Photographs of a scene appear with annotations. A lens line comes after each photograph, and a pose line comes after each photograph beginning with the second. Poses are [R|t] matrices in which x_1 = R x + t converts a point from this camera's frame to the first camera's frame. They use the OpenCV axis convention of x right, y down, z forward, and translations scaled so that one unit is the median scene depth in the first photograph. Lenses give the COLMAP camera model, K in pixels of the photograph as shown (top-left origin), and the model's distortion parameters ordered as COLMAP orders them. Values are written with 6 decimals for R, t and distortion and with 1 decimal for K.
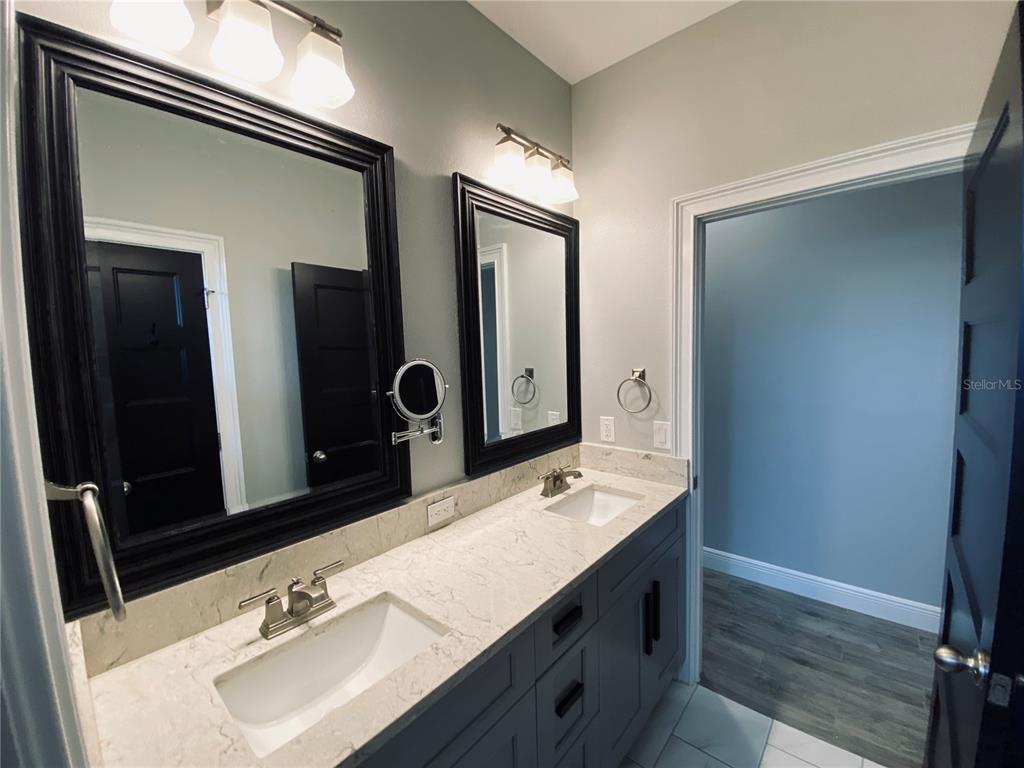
lens RADIAL K [[410.8, 0, 513.8], [0, 410.8, 378.0], [0, 0, 1]] dist [0.014754, -0.017287]
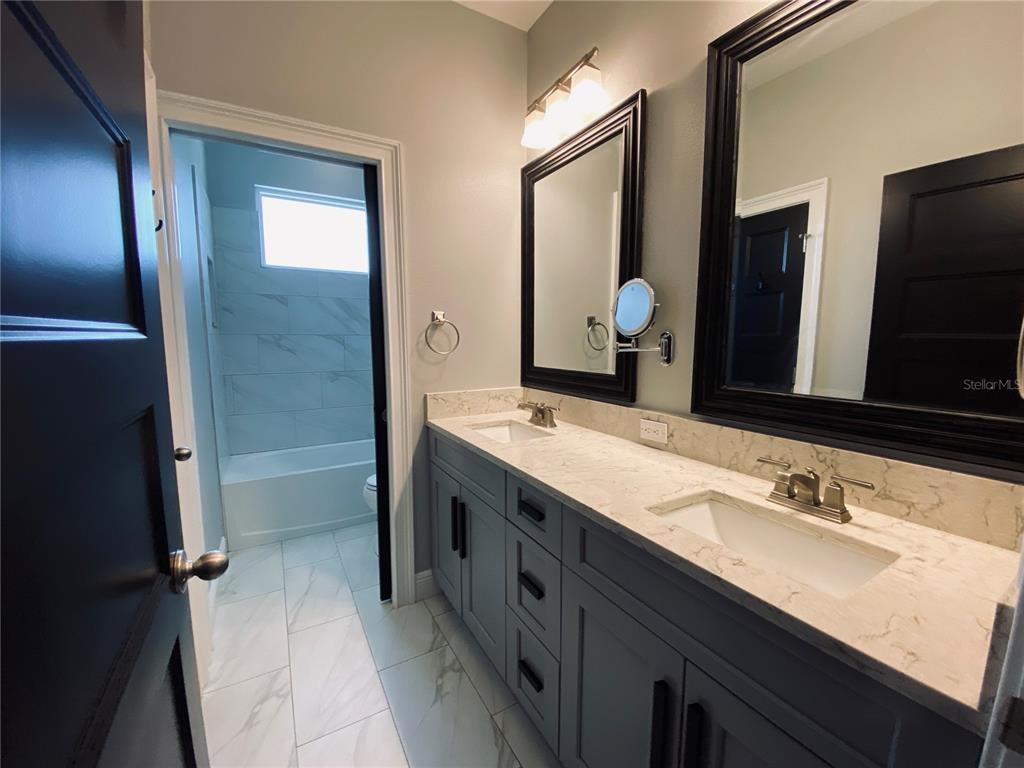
lens RADIAL K [[410.8, 0, 508.0], [0, 410.8, 385.2], [0, 0, 1]] dist [0.014754, -0.017287]
pose [[-0.331673, 0.135317, -0.933639, 0.861280], [-0.063116, 0.984259, 0.165076, 0.066361], [0.941281, 0.113679, -0.317912, 0.960395]]
